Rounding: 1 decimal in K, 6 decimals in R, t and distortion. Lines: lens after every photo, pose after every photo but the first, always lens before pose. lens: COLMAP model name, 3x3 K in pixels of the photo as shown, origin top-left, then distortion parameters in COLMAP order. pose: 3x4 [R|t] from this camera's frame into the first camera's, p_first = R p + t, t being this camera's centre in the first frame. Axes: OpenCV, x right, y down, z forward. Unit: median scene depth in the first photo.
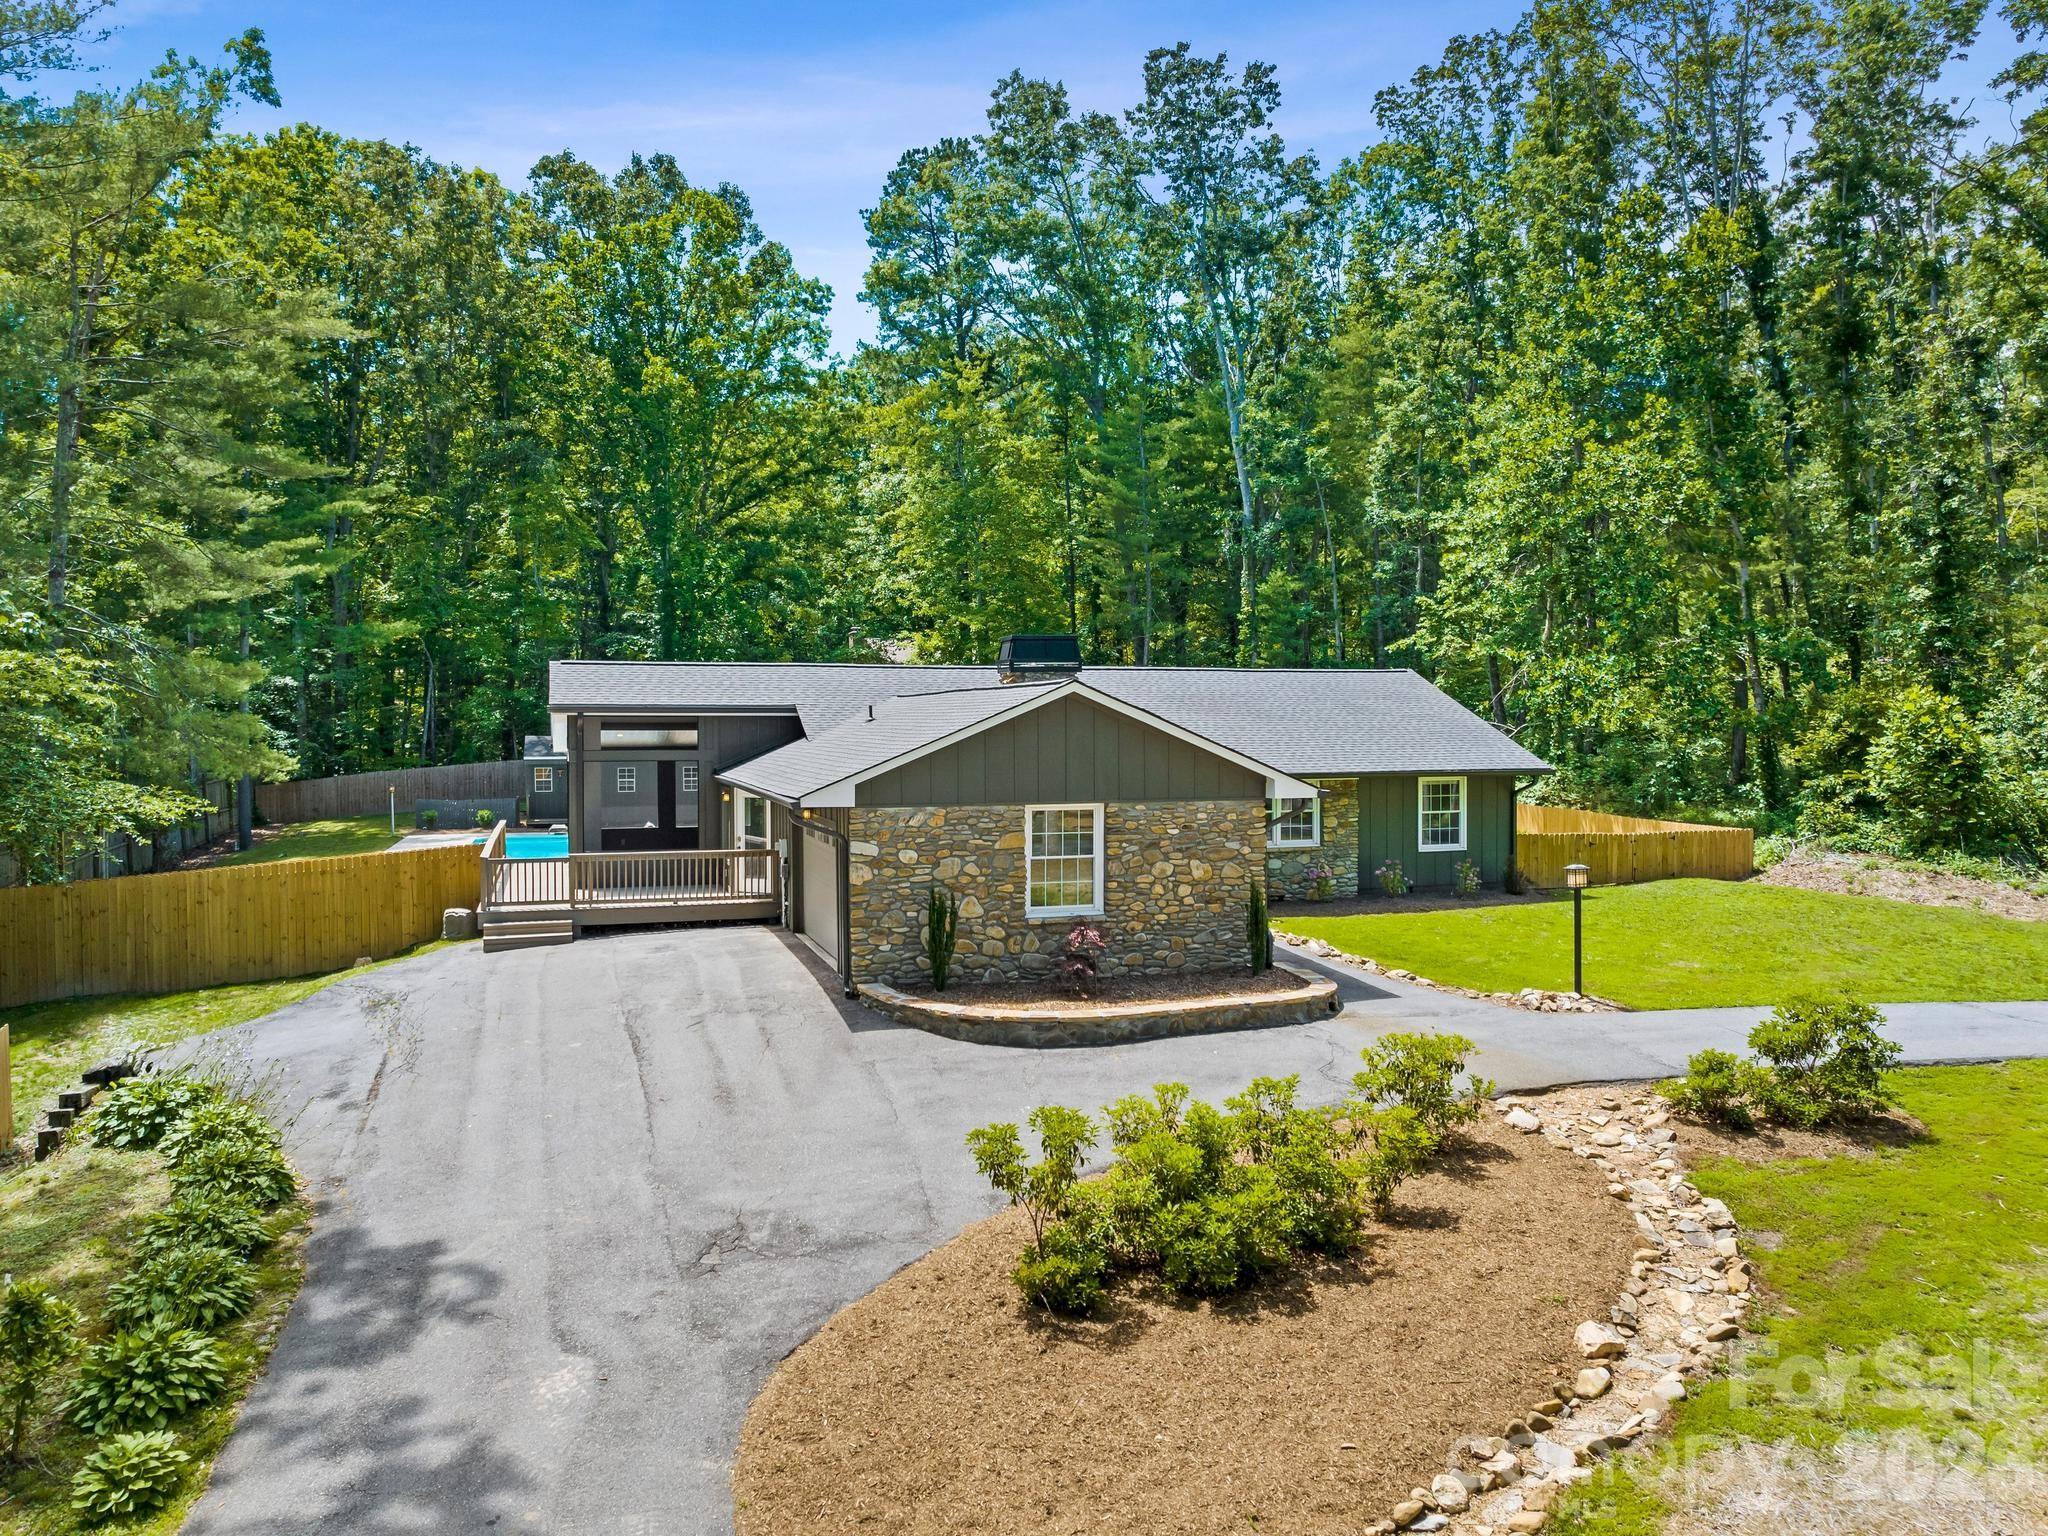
lens RADIAL K [[1452.5, 0, 1023.9], [0, 1452.5, 762.2], [0, 0, 1]] dist [-0.036842, 0.000874]
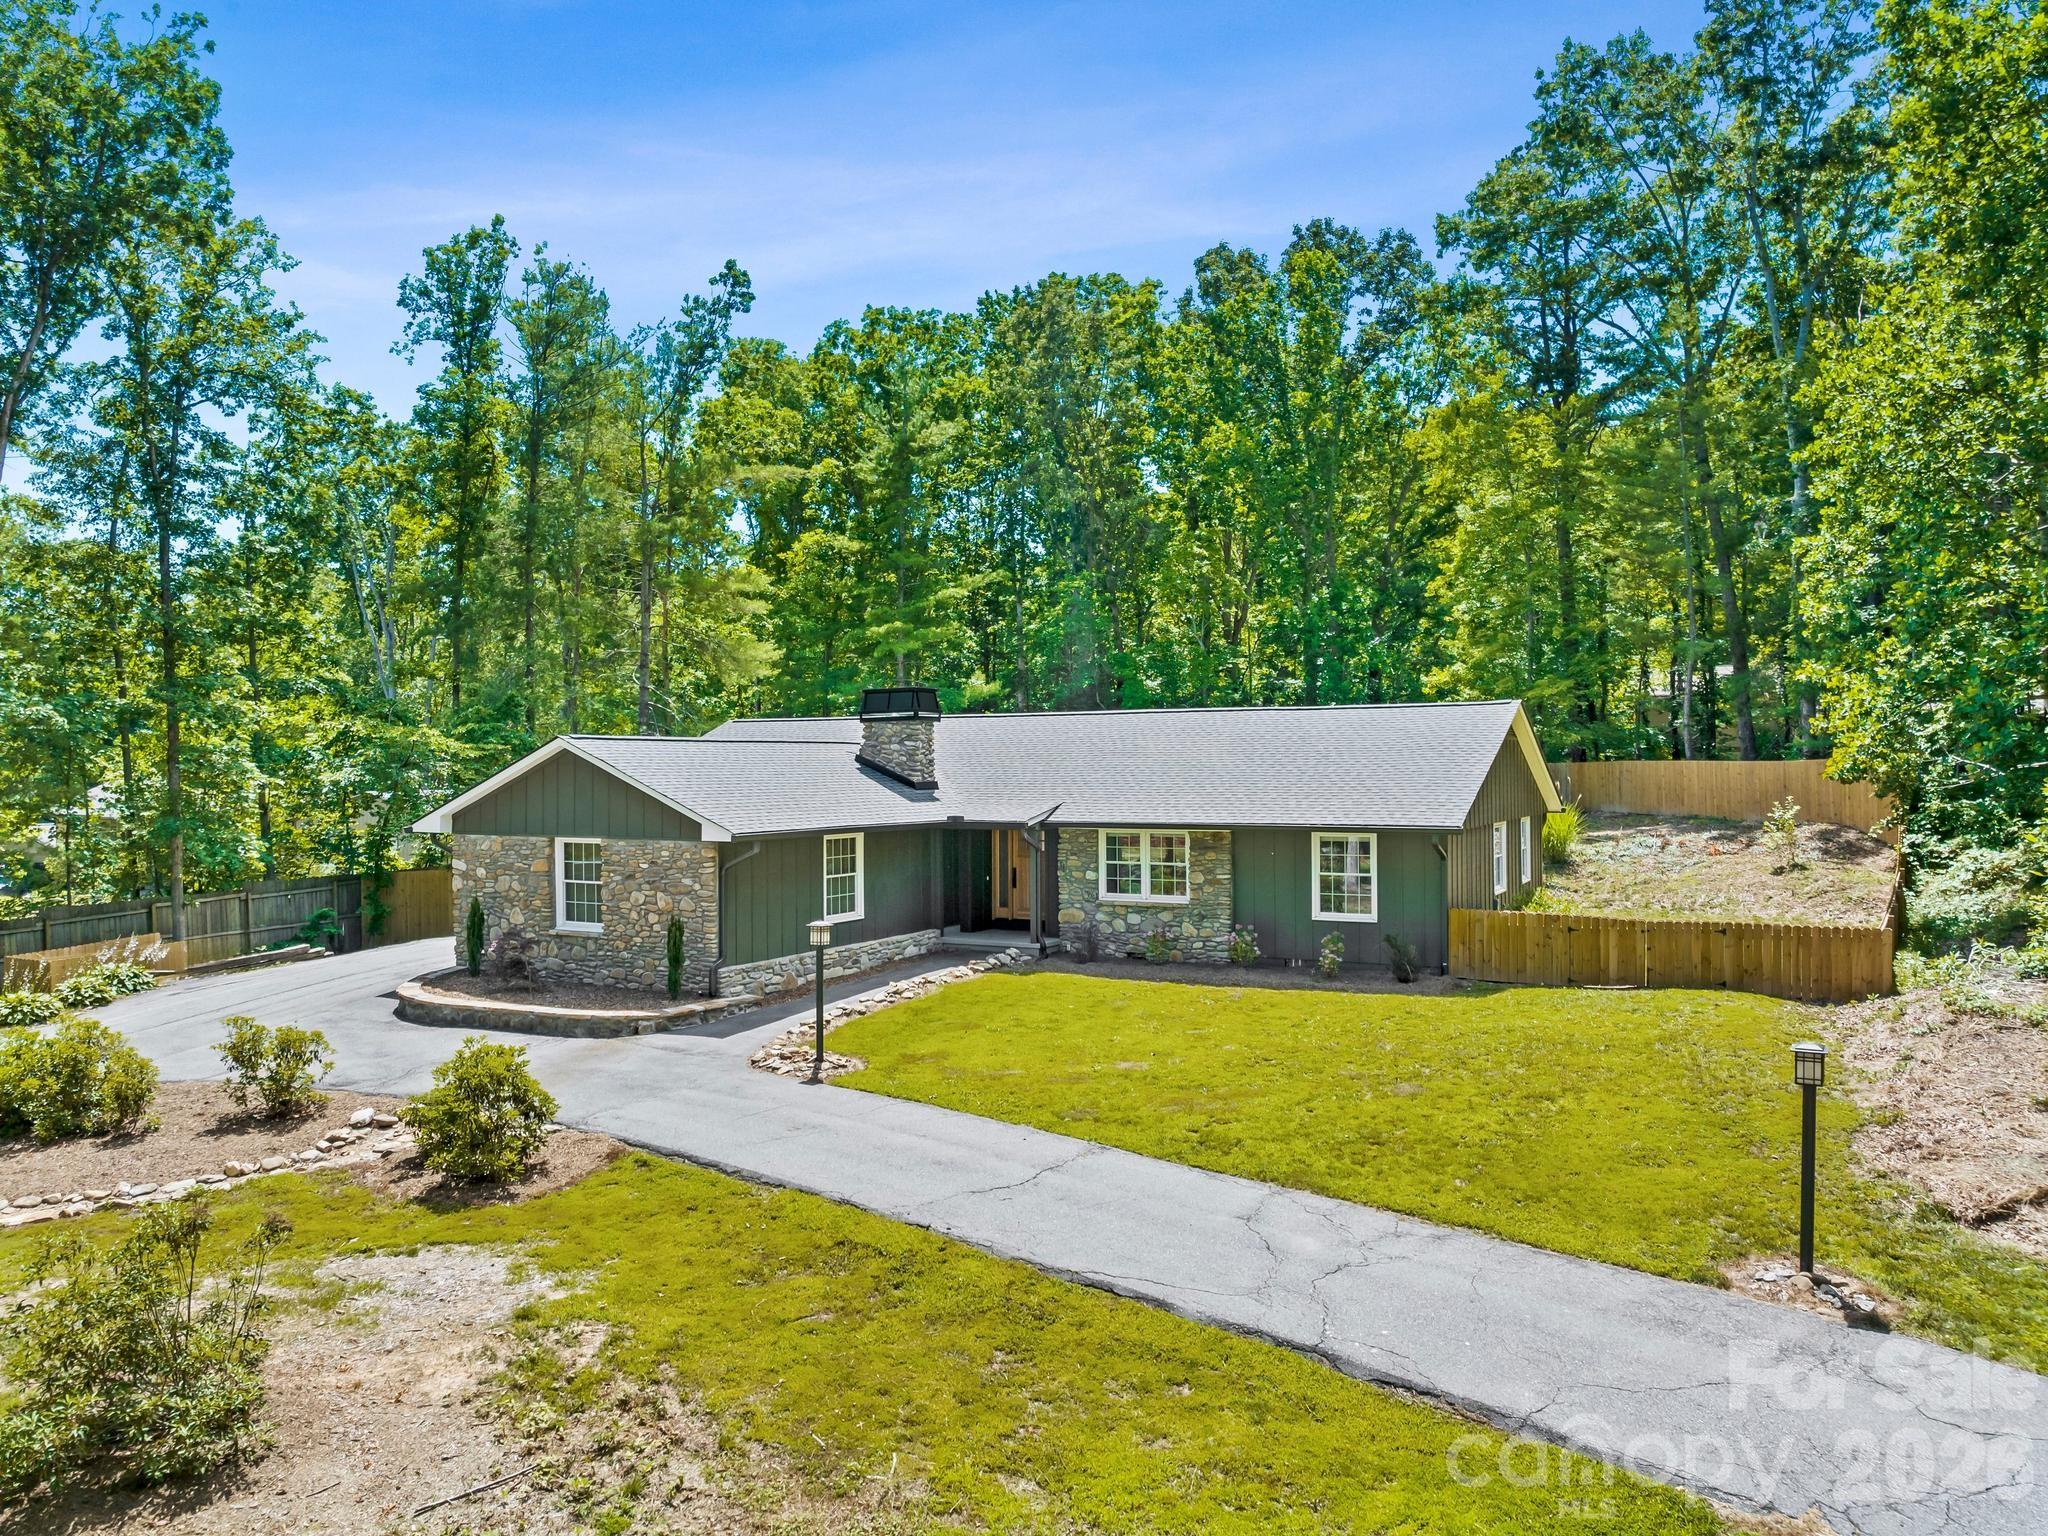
lens RADIAL K [[1450.9, 0, 1029.5], [0, 1450.9, 781.2], [0, 0, 1]] dist [-0.040035, -0.004348]
pose [[0.690059, 0.007704, -0.723712, 0.717835], [-0.017070, 0.999838, -0.005633, -0.011140], [0.723552, 0.016241, 0.690079, 0.272687]]
